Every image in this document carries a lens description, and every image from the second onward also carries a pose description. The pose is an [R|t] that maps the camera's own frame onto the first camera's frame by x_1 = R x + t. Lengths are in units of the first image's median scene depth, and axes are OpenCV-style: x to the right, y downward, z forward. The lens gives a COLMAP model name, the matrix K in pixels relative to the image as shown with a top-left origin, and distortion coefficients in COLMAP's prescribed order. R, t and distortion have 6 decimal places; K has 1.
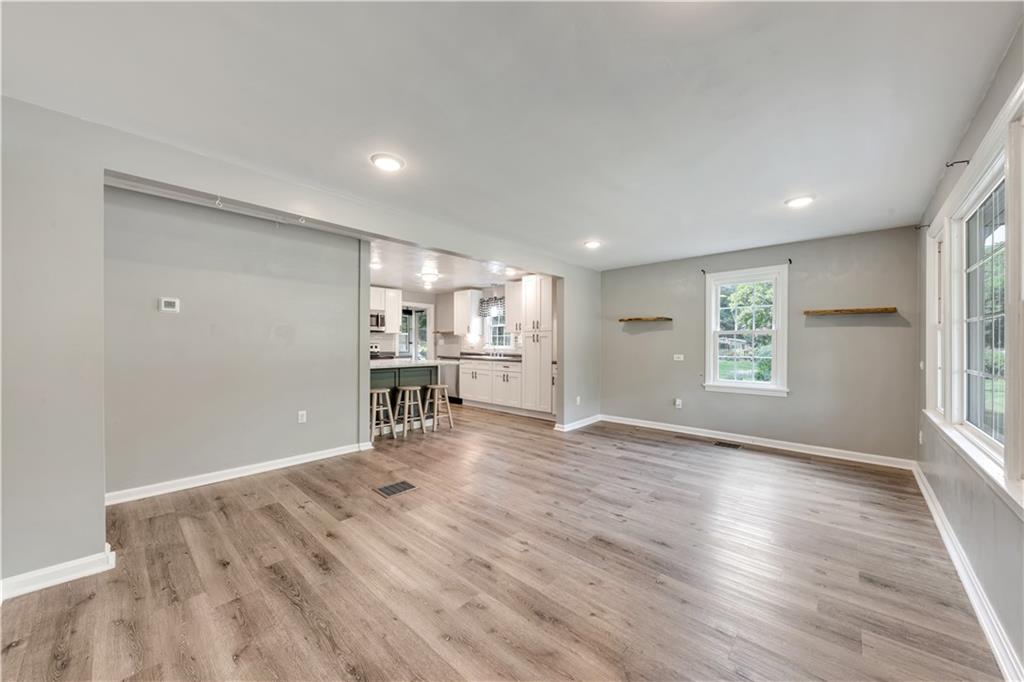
lens RADIAL K [[362.4, 0, 515.2], [0, 362.4, 343.7], [0, 0, 1]] dist [0.011087, -0.000225]
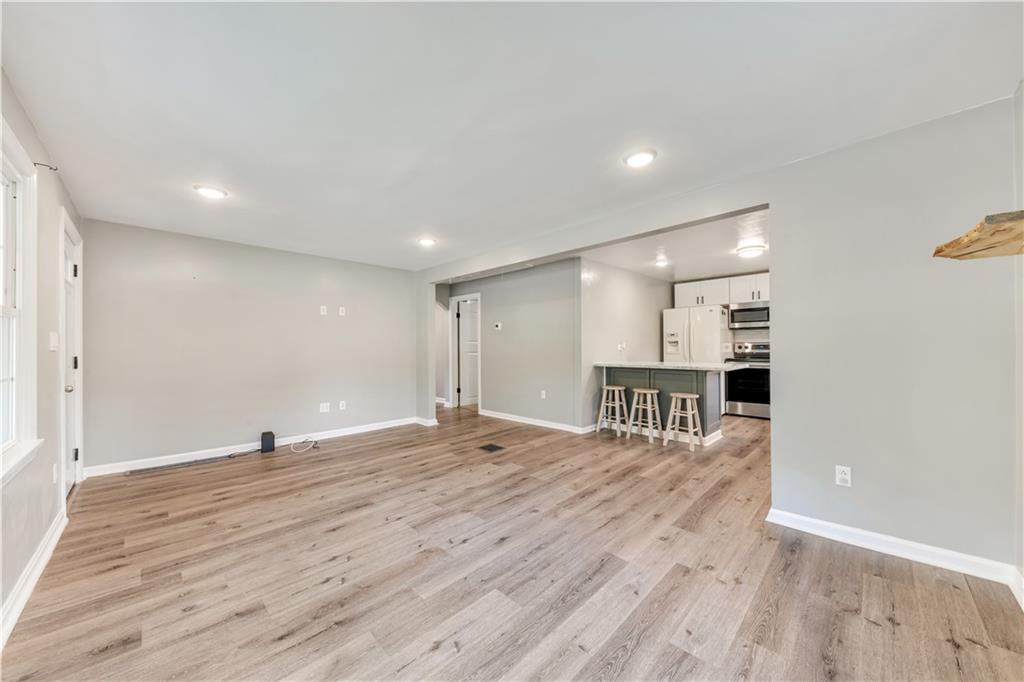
lens RADIAL K [[362.4, 0, 516.8], [0, 362.4, 345.4], [0, 0, 1]] dist [0.011087, -0.000225]
pose [[-0.027863, -0.004844, -0.999600, 1.027993], [0.008215, 0.999953, -0.005075, 0.012300], [0.999578, -0.008353, -0.027822, 1.103401]]
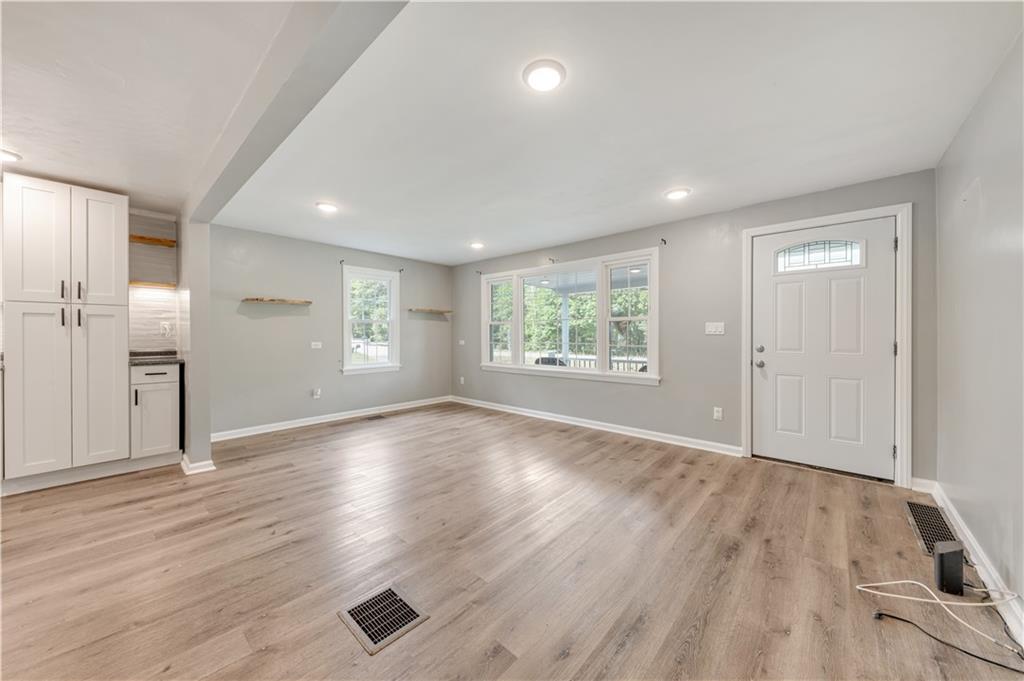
lens RADIAL K [[362.4, 0, 507.4], [0, 362.4, 333.9], [0, 0, 1]] dist [0.011087, -0.000225]
pose [[0.000203, -0.002230, 0.999997, -0.802435], [0.000535, 0.999997, 0.002230, 0.010236], [-1.000000, 0.000535, 0.000204, 0.801619]]
